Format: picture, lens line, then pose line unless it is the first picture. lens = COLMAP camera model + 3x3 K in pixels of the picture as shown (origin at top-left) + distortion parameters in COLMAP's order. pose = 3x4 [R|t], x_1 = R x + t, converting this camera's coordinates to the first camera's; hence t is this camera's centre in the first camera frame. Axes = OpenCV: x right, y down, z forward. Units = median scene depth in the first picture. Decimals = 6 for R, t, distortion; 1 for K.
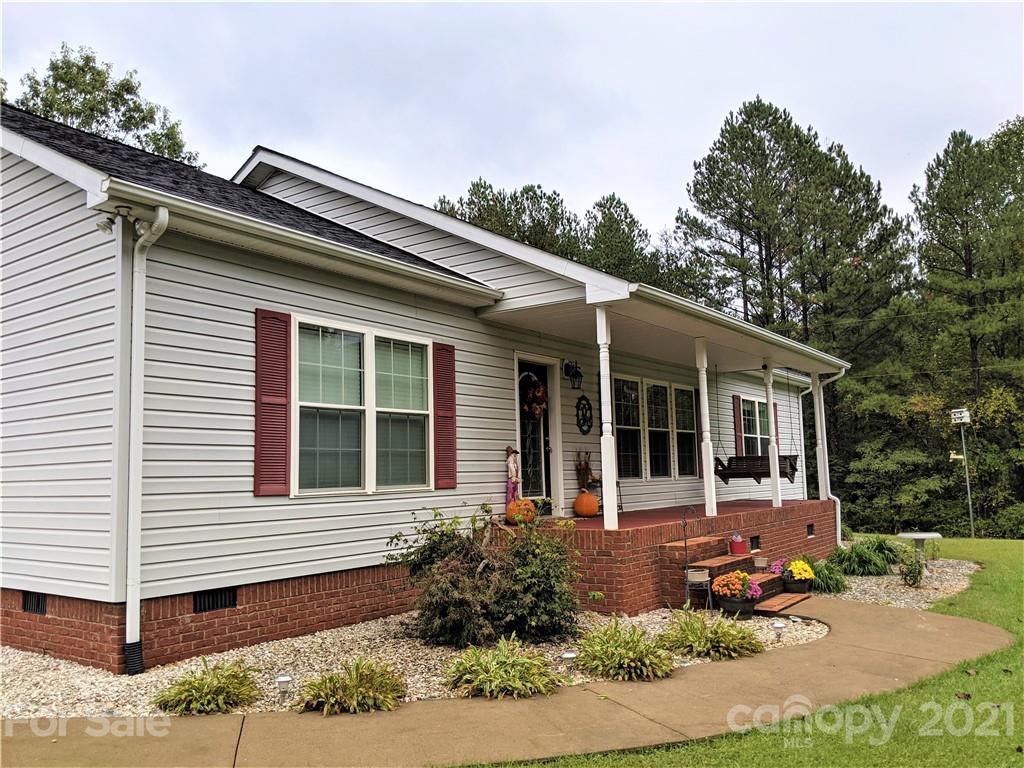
lens RADIAL K [[830.2, 0, 516.2], [0, 830.2, 389.6], [0, 0, 1]] dist [0.121136, -0.234731]
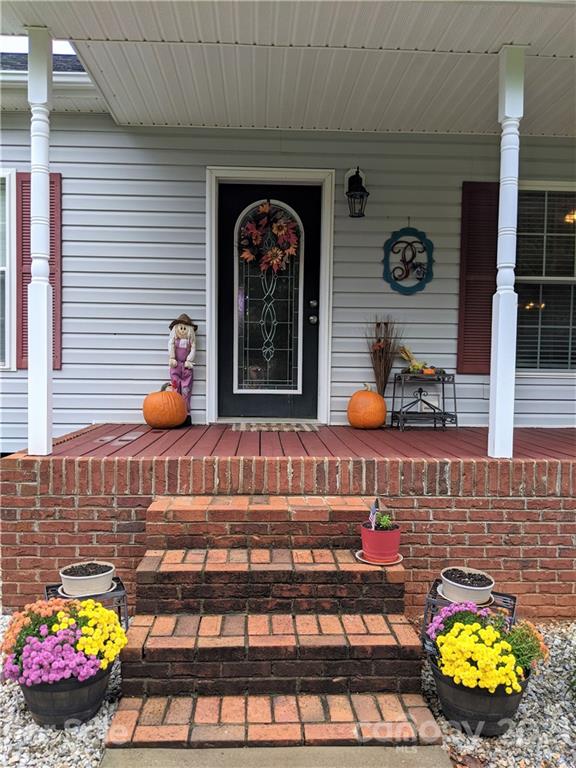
lens RADIAL K [[693.6, 0, 288.0], [0, 693.6, 384.0], [0, 0, 1]] dist [0.005959, 0.001264]
pose [[0.599208, 0.062020, -0.798188, 0.435833], [0.054859, 0.991471, 0.118221, 0.055196], [0.798712, -0.114627, 0.590695, 0.639032]]
